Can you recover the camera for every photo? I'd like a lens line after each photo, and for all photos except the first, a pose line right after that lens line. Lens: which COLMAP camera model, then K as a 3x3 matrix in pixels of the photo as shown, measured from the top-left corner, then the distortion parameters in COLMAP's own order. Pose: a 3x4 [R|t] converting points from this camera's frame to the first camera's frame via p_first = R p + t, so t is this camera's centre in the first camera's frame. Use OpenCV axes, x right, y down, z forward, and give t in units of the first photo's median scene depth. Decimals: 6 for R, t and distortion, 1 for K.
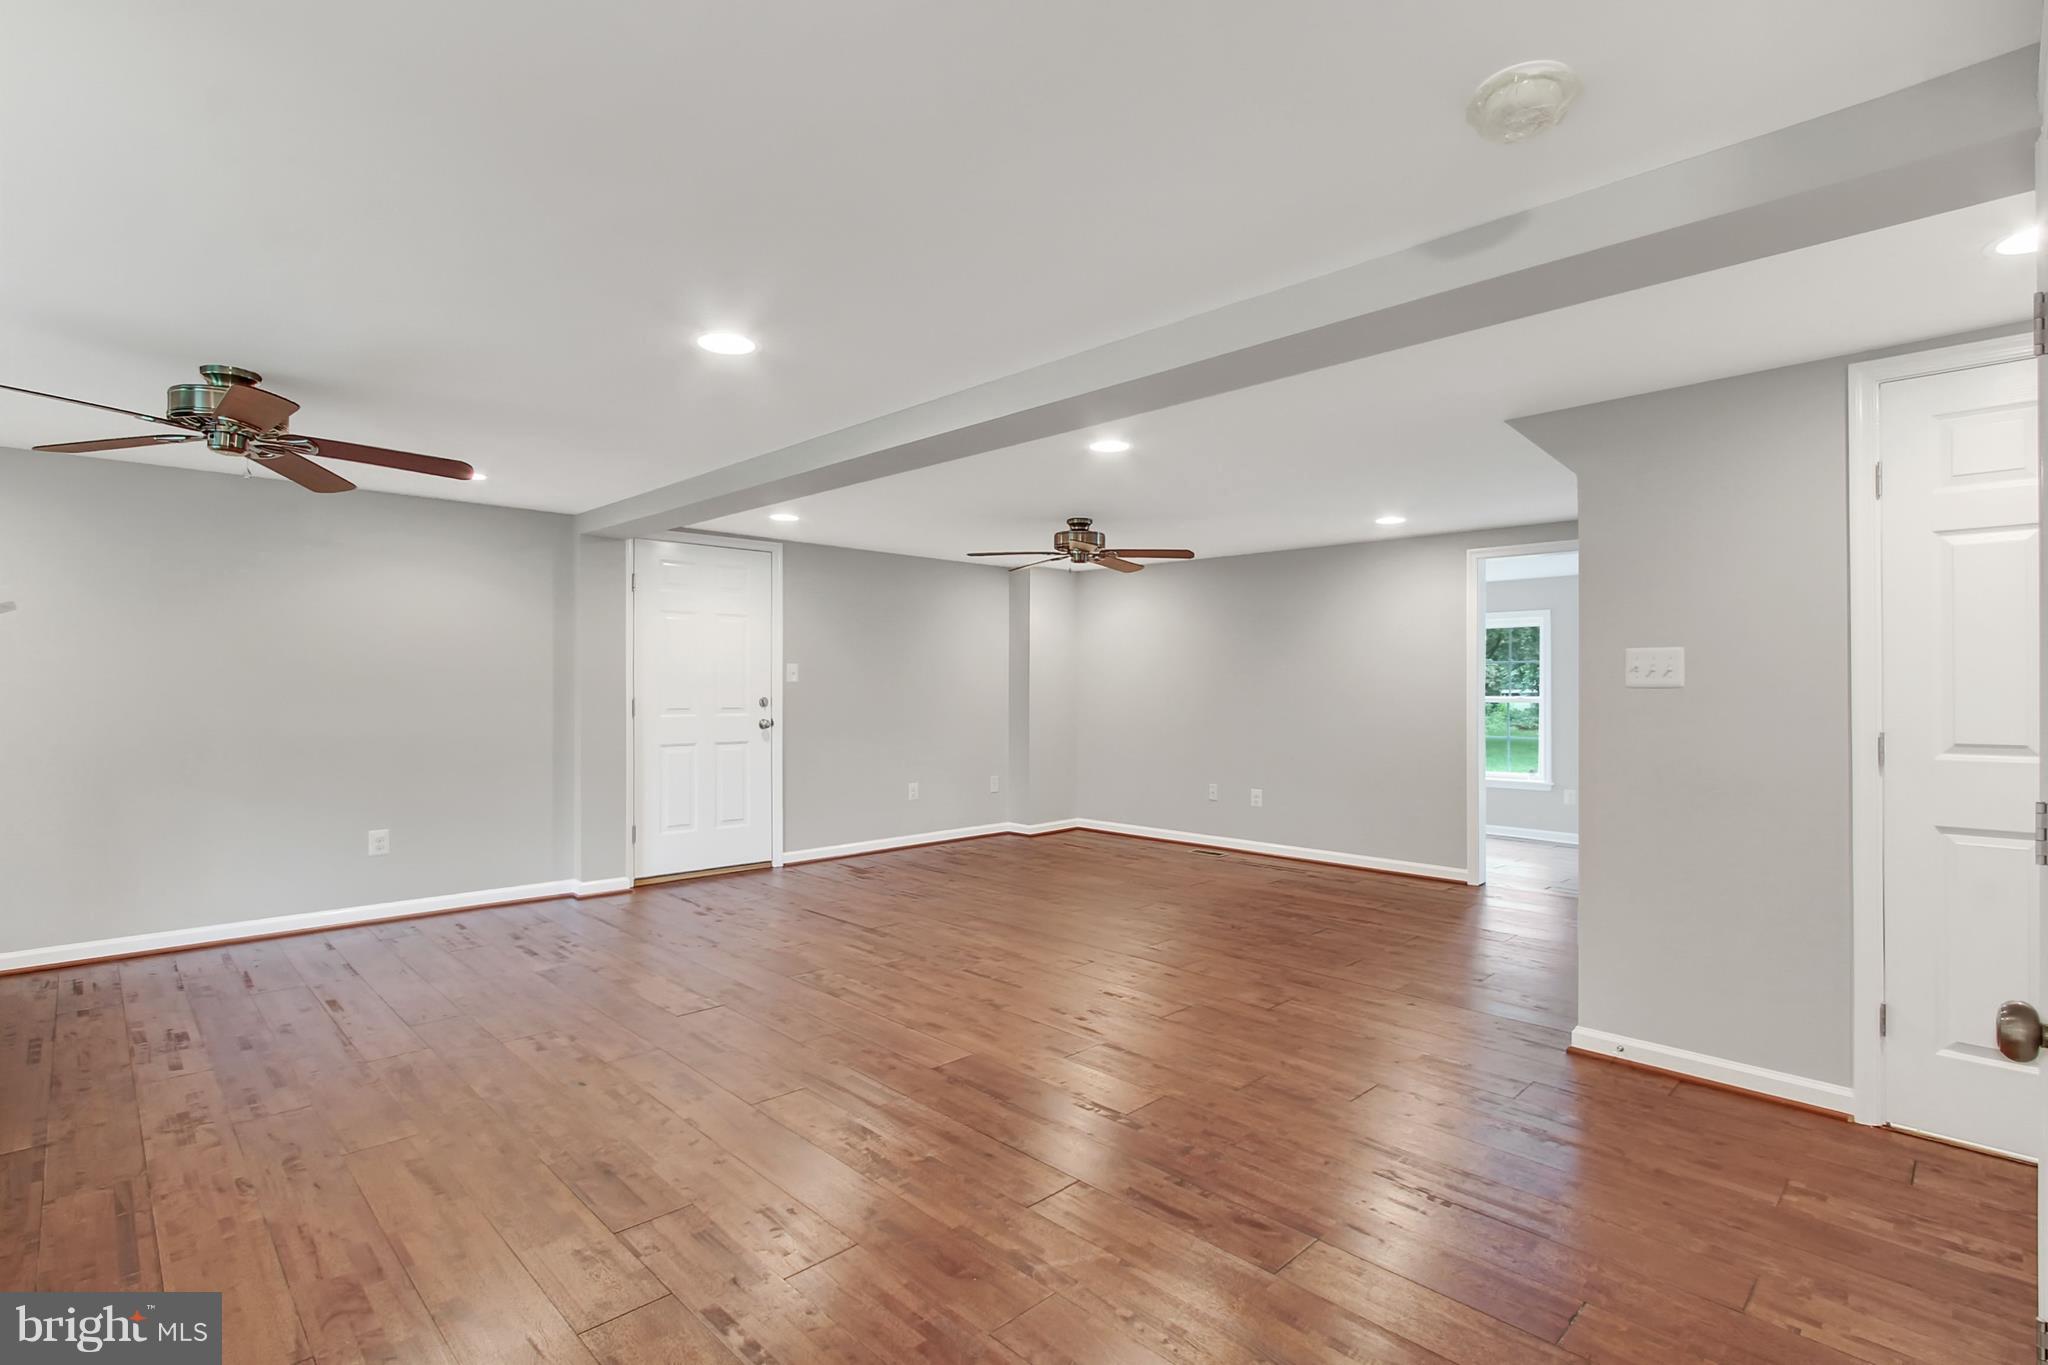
lens RADIAL K [[956.4, 0, 1021.3], [0, 956.4, 677.4], [0, 0, 1]] dist [0.000986, 0.000457]
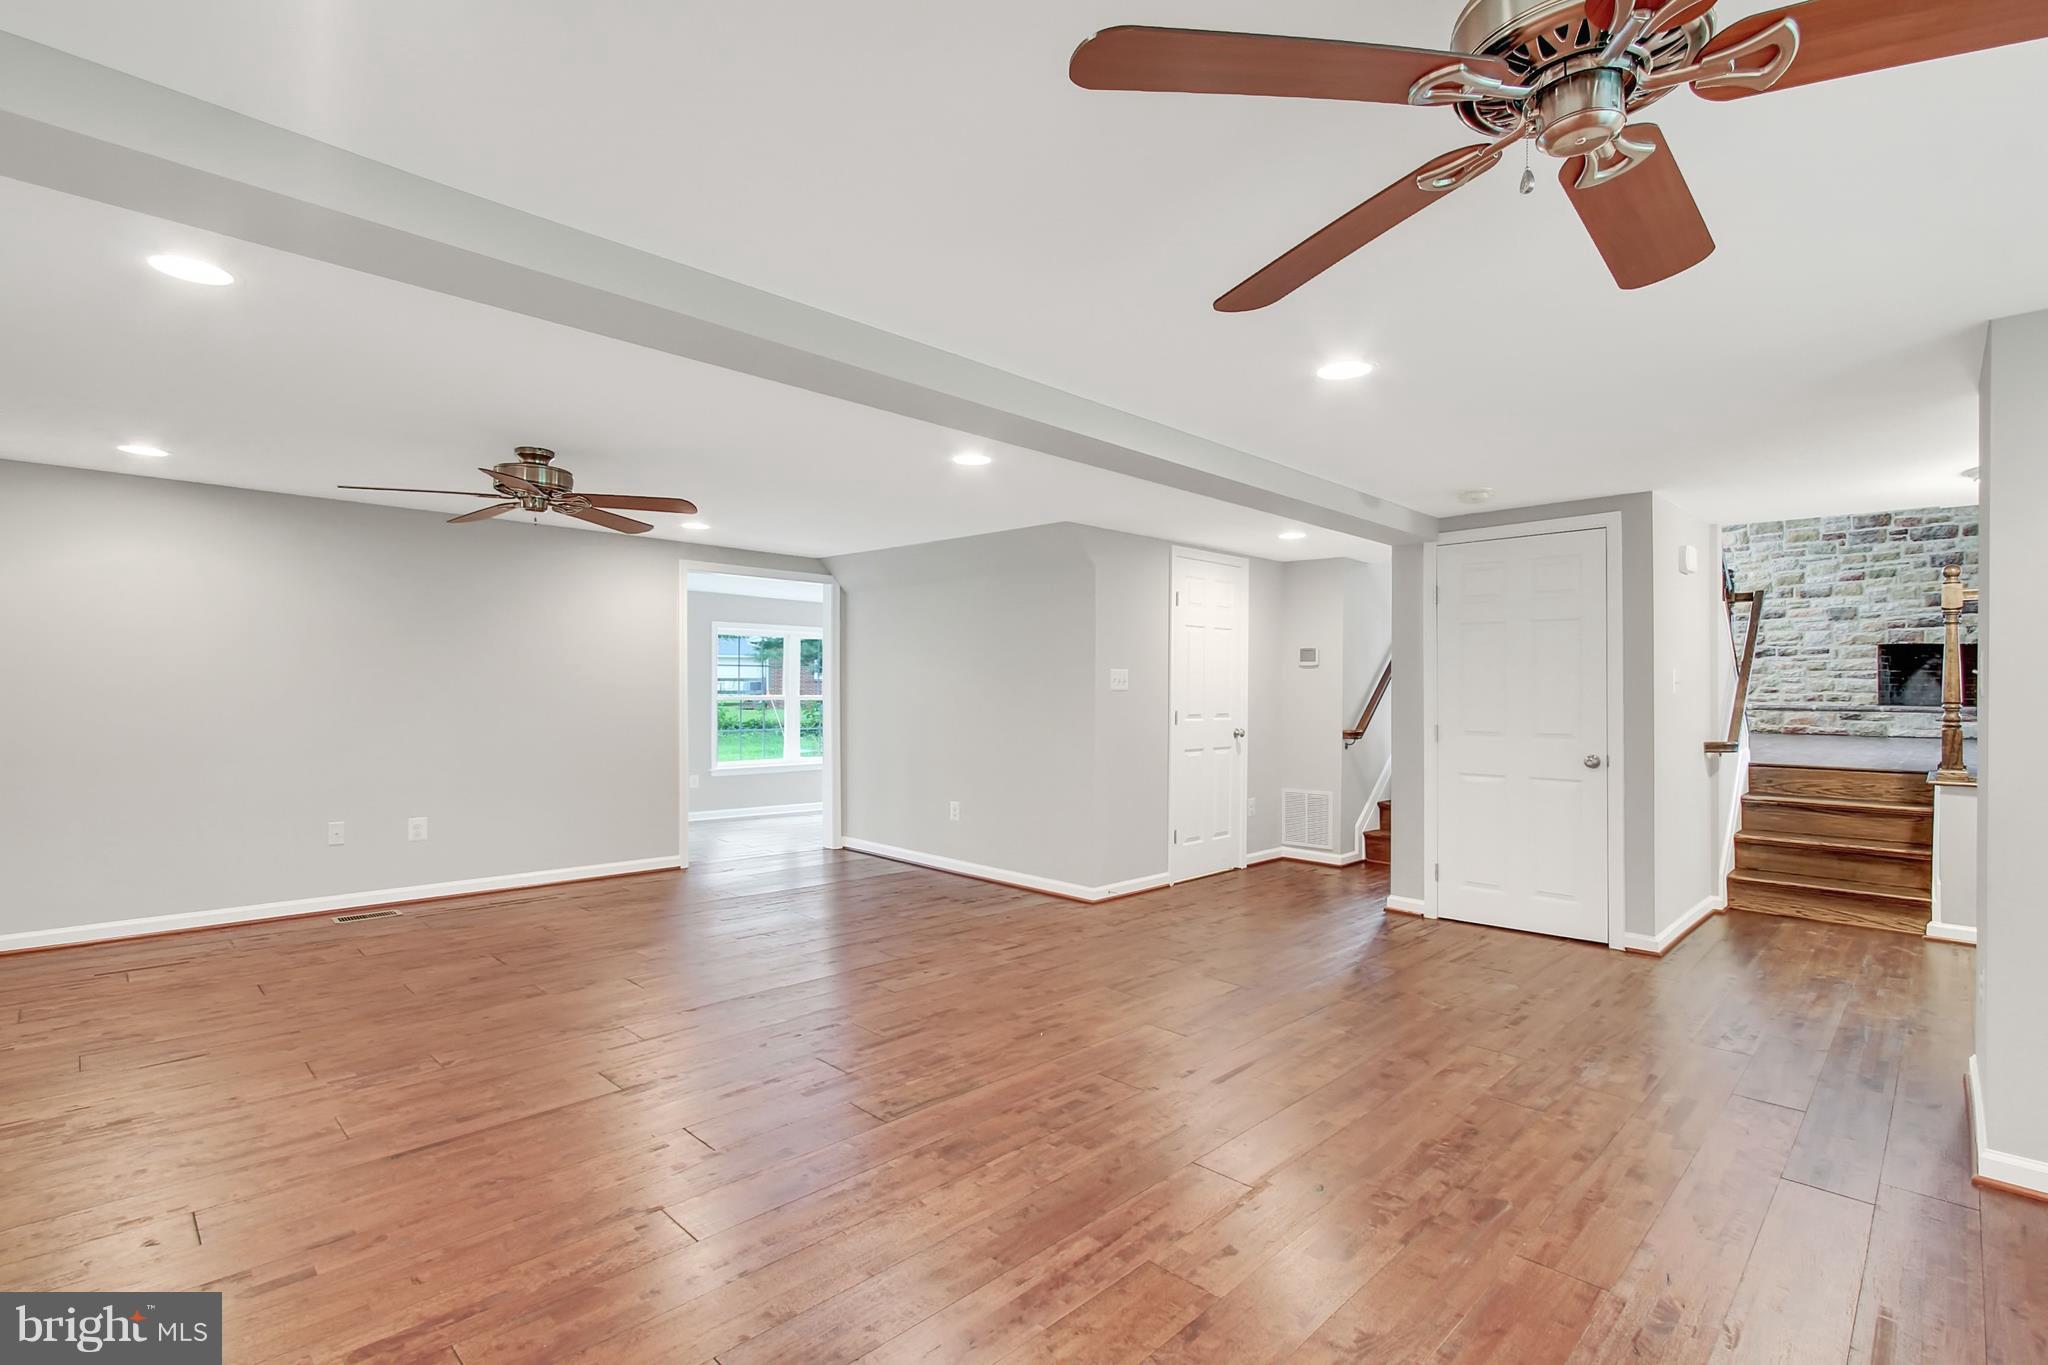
lens RADIAL K [[956.4, 0, 1021.3], [0, 956.4, 677.4], [0, 0, 1]] dist [0.000986, 0.000457]
pose [[0.015005, 0.006657, 0.999865, -0.977402], [-0.016525, 0.999843, -0.006409, 0.000496], [-0.999751, -0.016427, 0.015113, 0.953897]]
